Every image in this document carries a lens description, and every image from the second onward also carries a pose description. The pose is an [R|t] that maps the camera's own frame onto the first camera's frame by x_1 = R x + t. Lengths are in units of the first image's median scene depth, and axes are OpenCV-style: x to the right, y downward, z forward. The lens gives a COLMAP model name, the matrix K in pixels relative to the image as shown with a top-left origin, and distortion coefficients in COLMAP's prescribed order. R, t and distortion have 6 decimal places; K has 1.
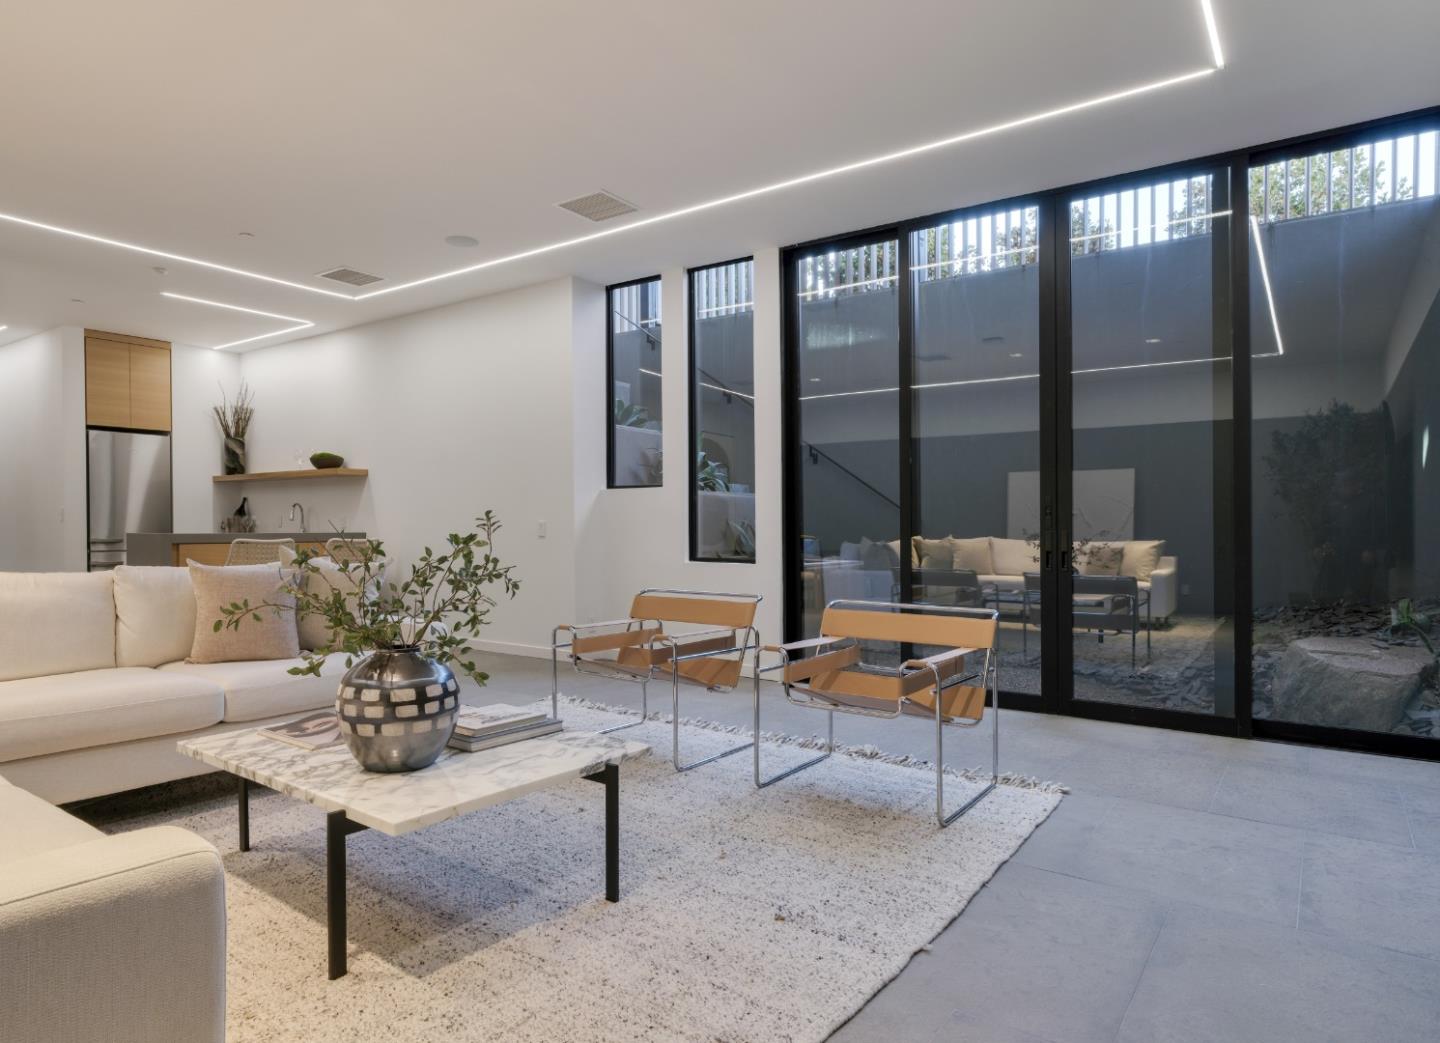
lens RADIAL K [[876.5, 0, 720.0], [0, 876.5, 521.5], [0, 0, 1]] dist [-0.003078, -0.000793]
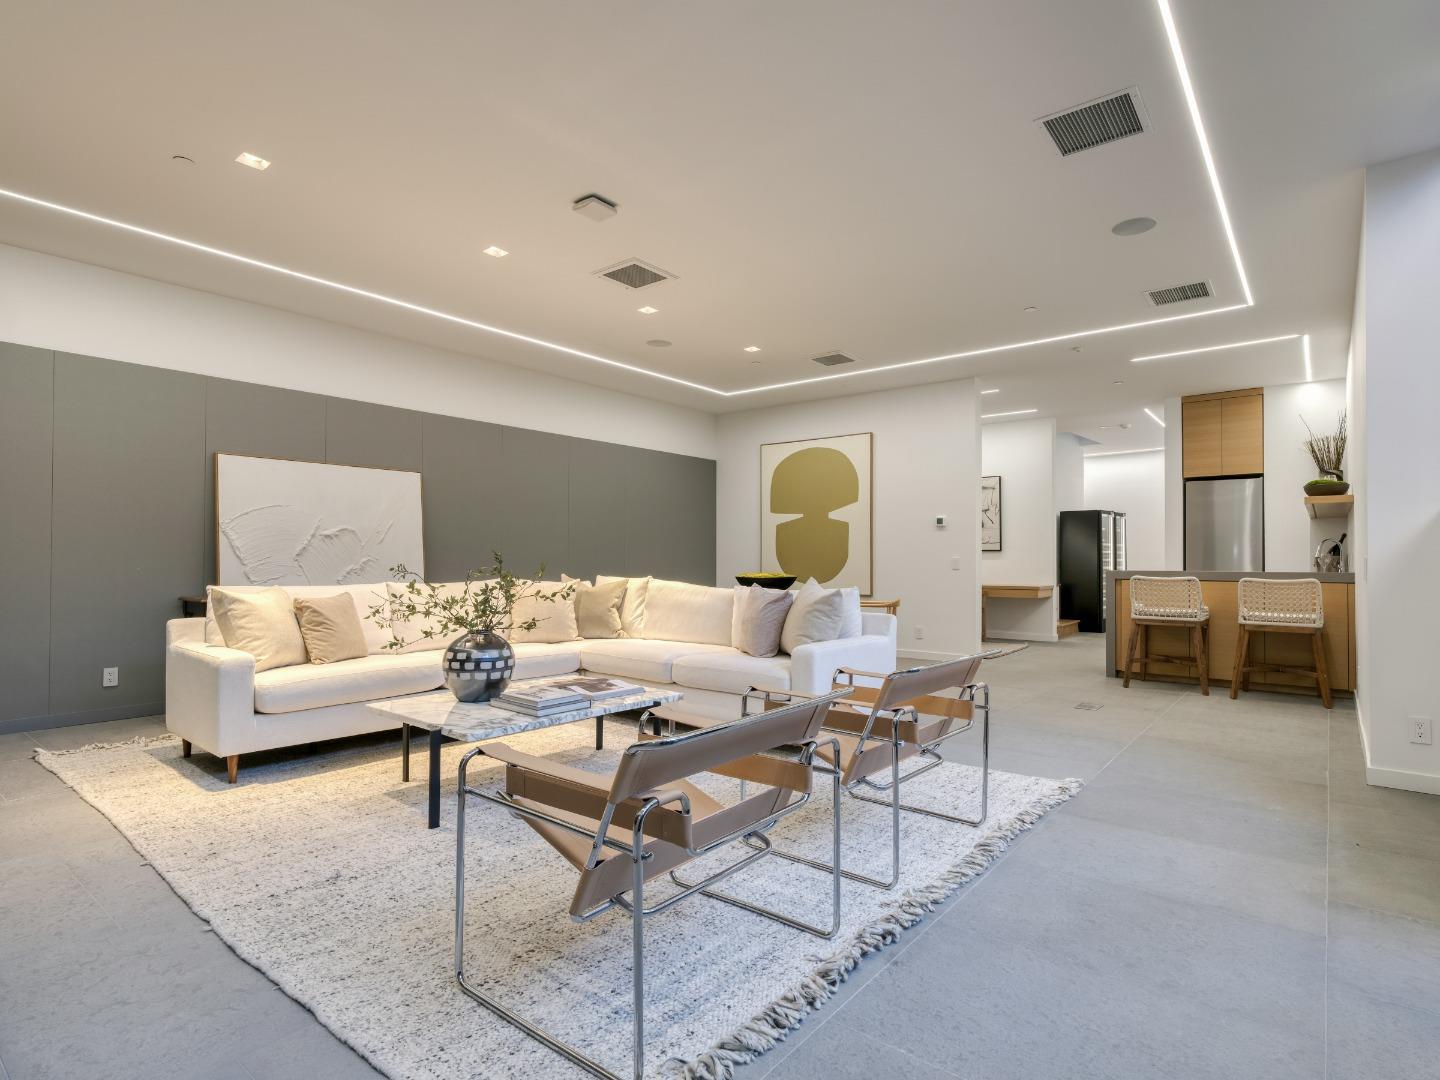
lens RADIAL K [[739.0, 0, 720.0], [0, 739.0, 540.0], [0, 0, 1]] dist [0.000647, 0.000314]
pose [[-0.063751, -0.032132, -0.997448, 0.788256], [-0.000212, 0.999482, -0.032184, 0.011383], [0.997966, -0.001840, -0.063725, 1.167579]]
